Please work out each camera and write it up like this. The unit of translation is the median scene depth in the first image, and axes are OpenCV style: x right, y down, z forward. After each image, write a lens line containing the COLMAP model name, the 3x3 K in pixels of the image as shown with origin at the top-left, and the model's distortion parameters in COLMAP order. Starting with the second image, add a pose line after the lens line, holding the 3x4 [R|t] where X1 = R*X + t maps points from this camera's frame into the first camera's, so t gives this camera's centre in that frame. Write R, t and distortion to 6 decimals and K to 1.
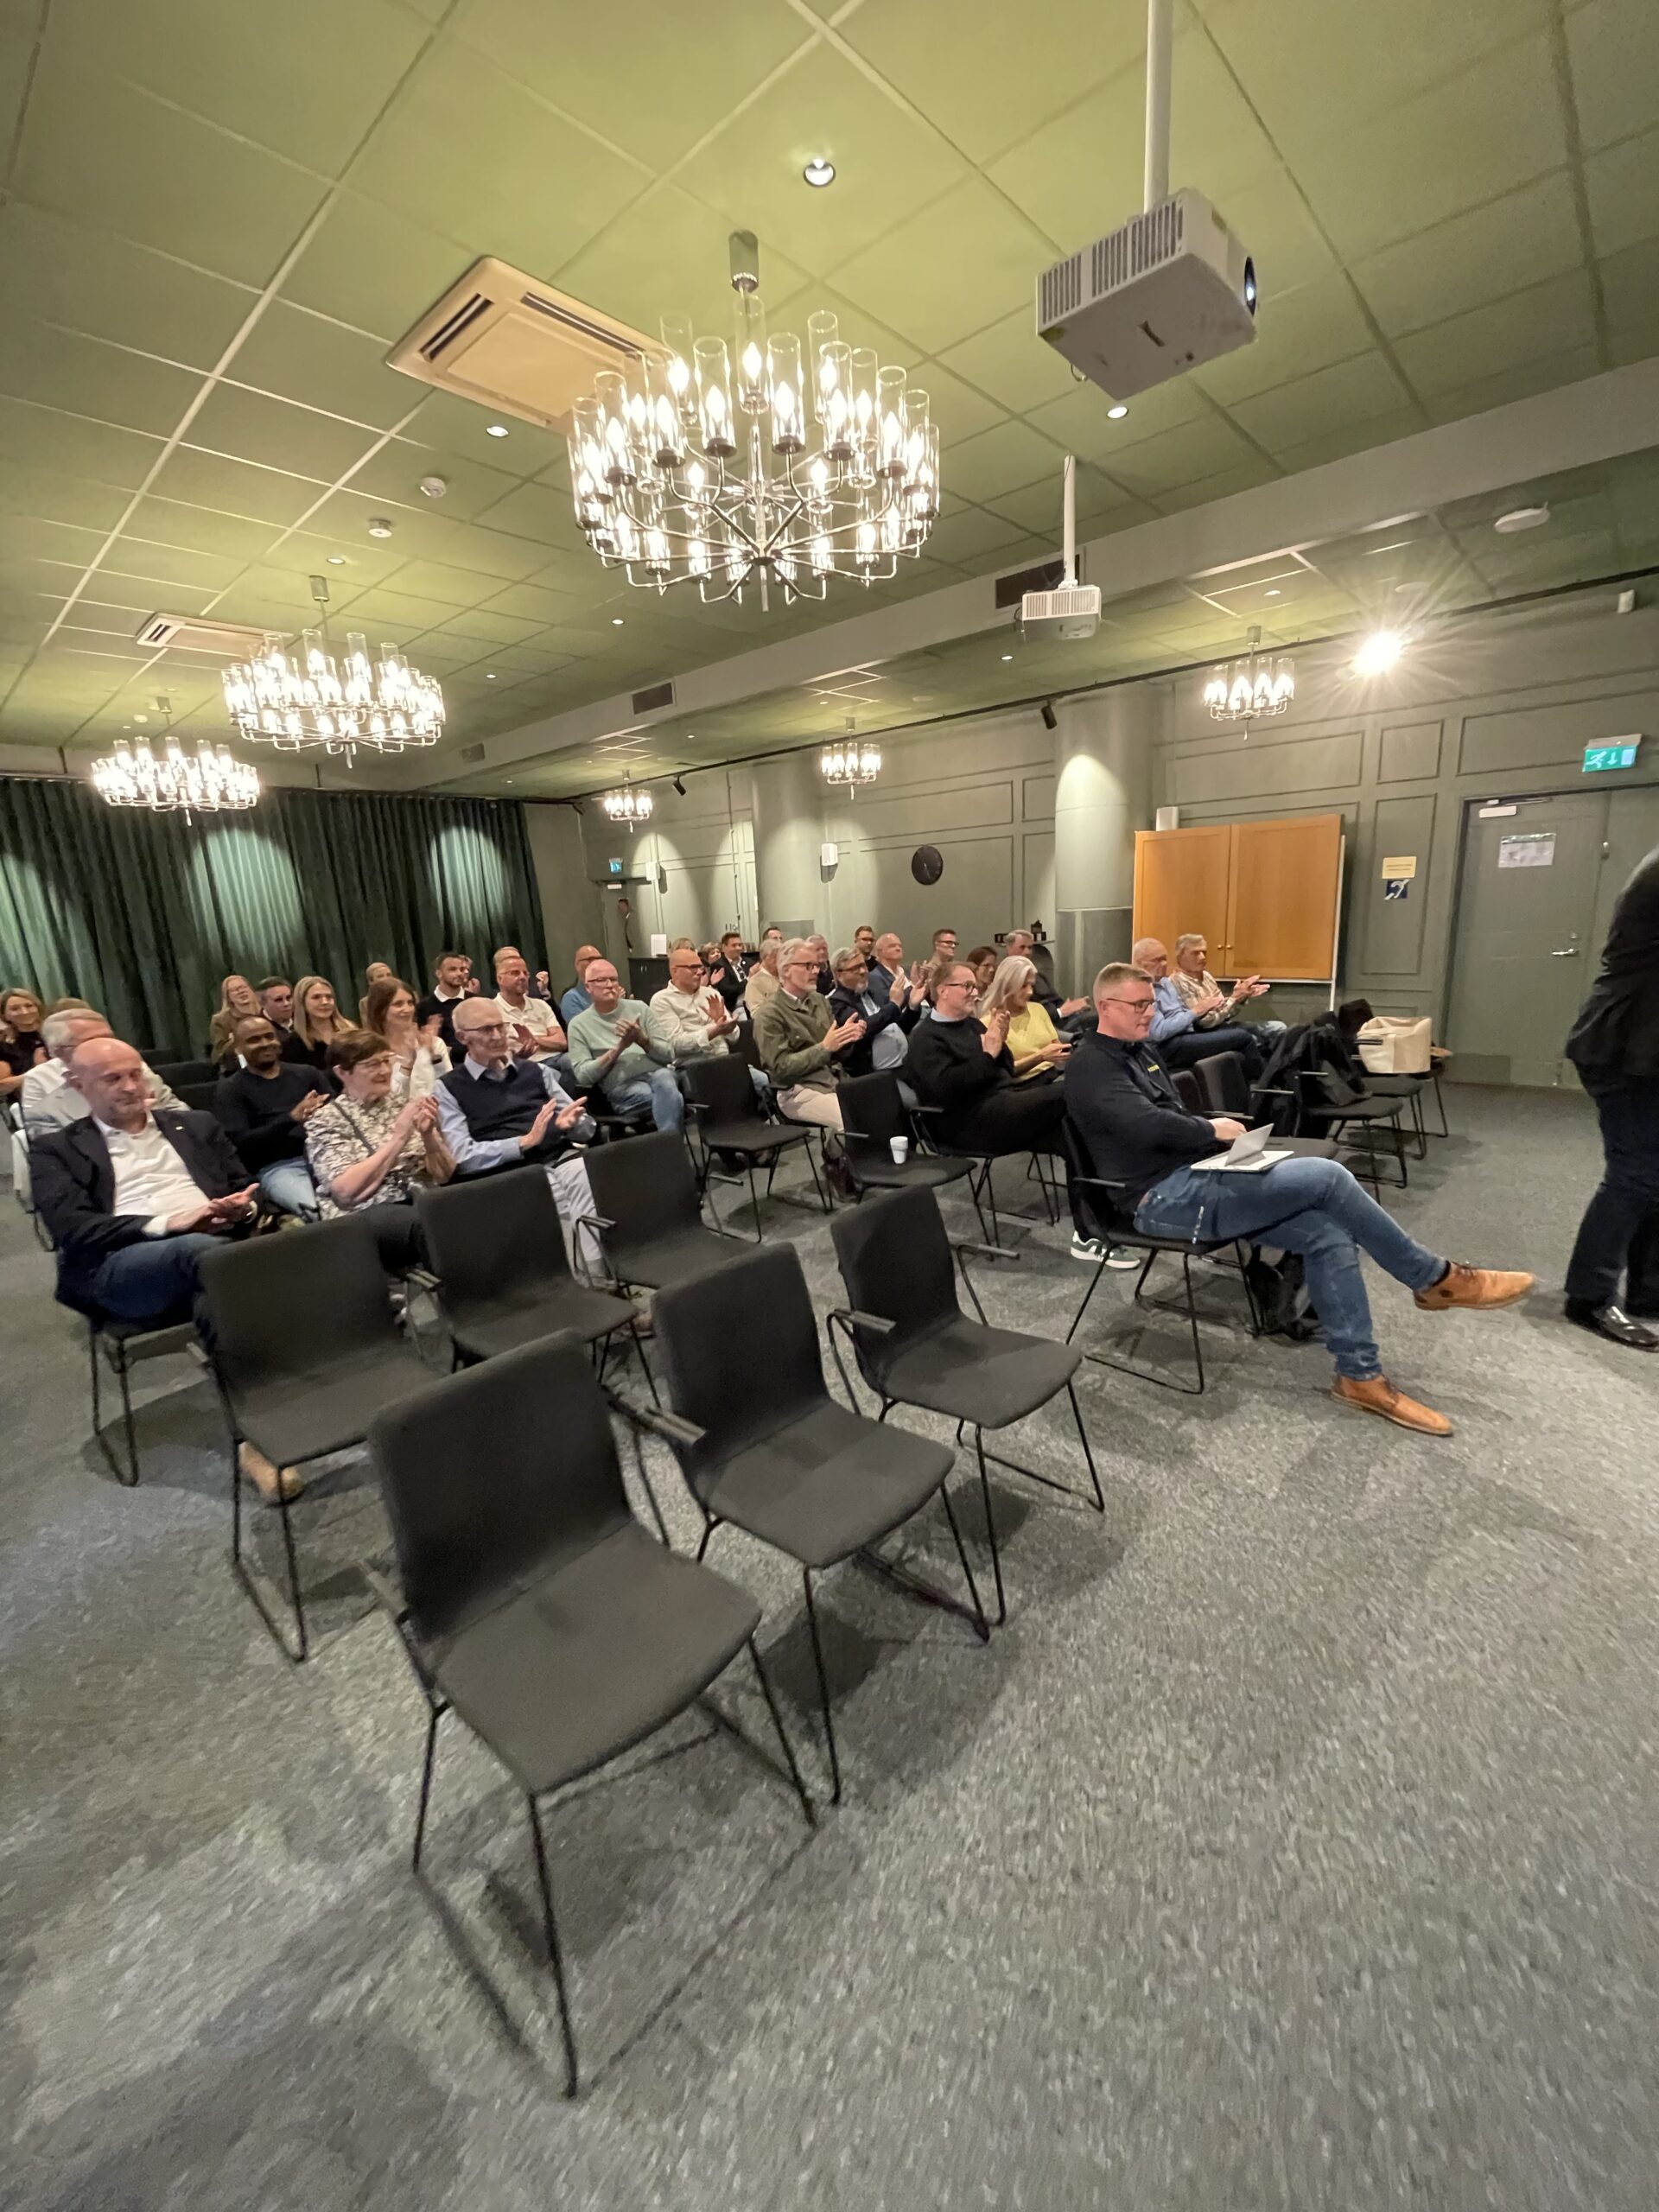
lens RADIAL K [[892.6, 0, 833.5], [0, 892.6, 1106.1], [0, 0, 1]] dist [-0.001058, 0.000107]
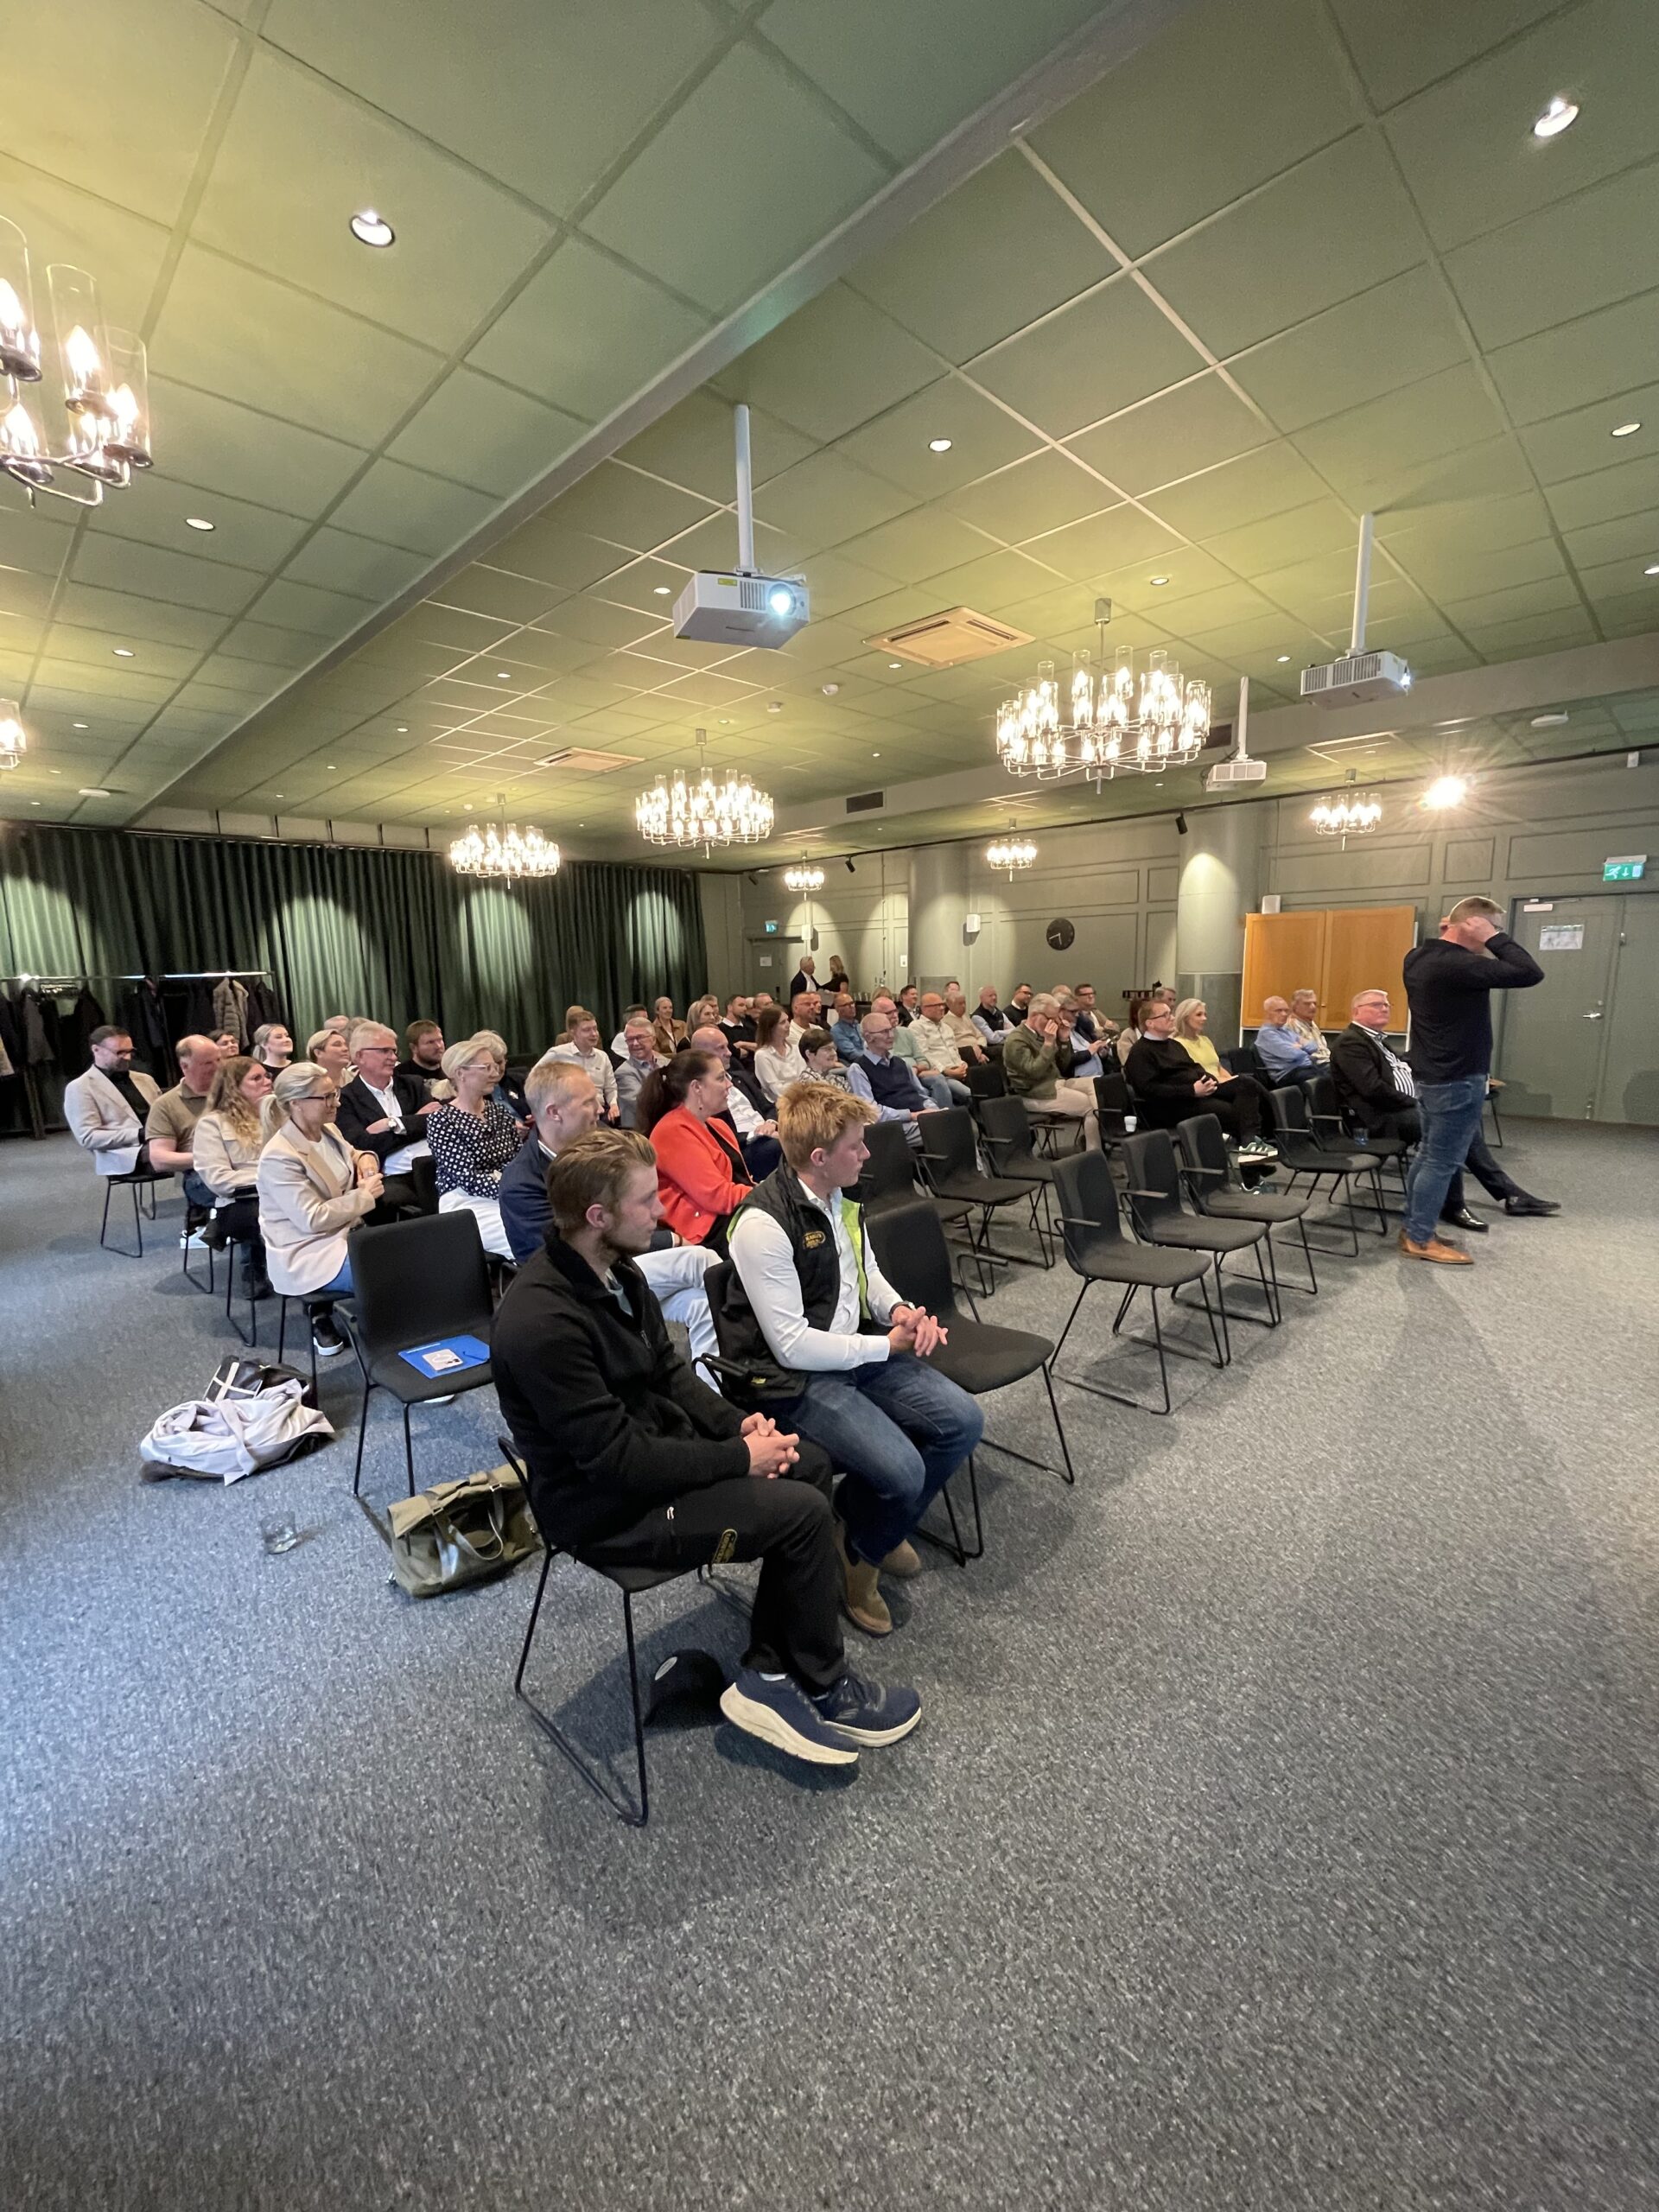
lens RADIAL K [[892.6, 0, 838.8], [0, 892.6, 1097.6], [0, 0, 1]] dist [-0.001058, 0.000107]
pose [[0.998736, 0.034776, -0.036294, -0.179496], [-0.037443, 0.996436, -0.075584, 0.068125], [0.033536, 0.076847, 0.996479, -0.254304]]
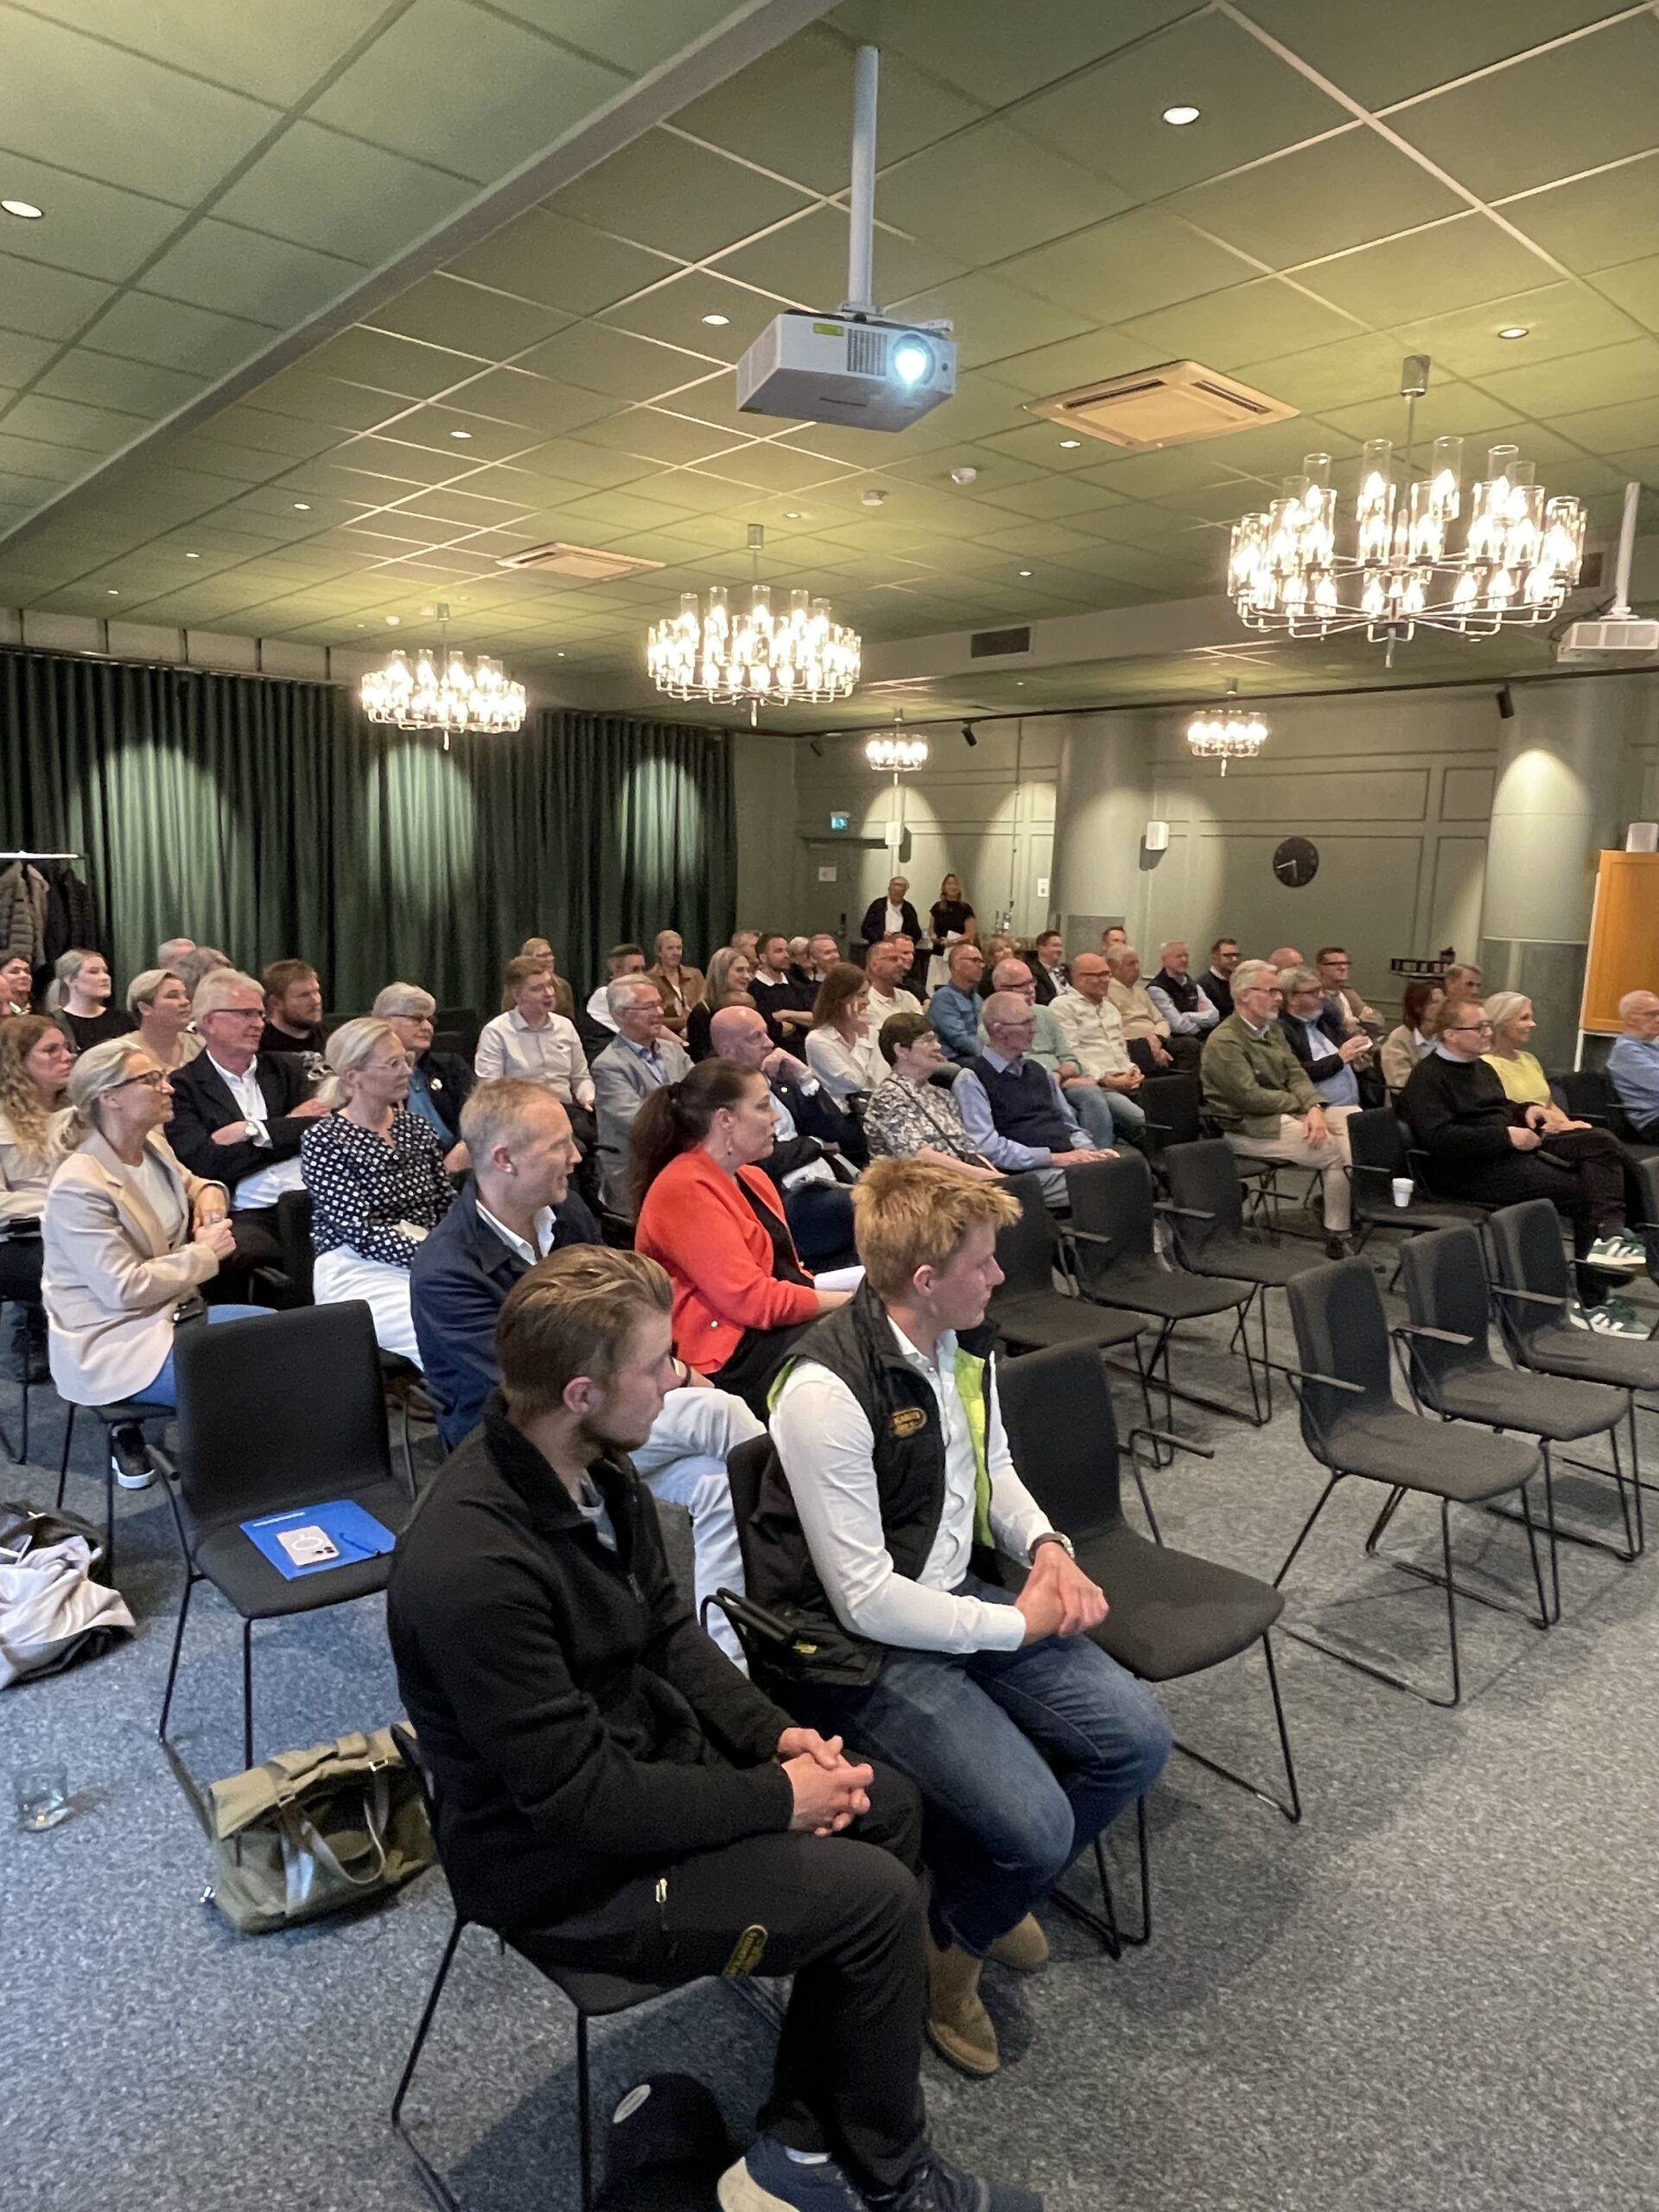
lens RADIAL K [[1376.2, 0, 851.8], [0, 1376.2, 1074.3], [0, 0, 1]] dist [-0.002422, 0.002421]
pose [[0.991441, 0.097674, -0.086627, -0.190880], [-0.104001, 0.991982, -0.071801, 0.045192], [0.078919, 0.080196, 0.993650, -0.242241]]
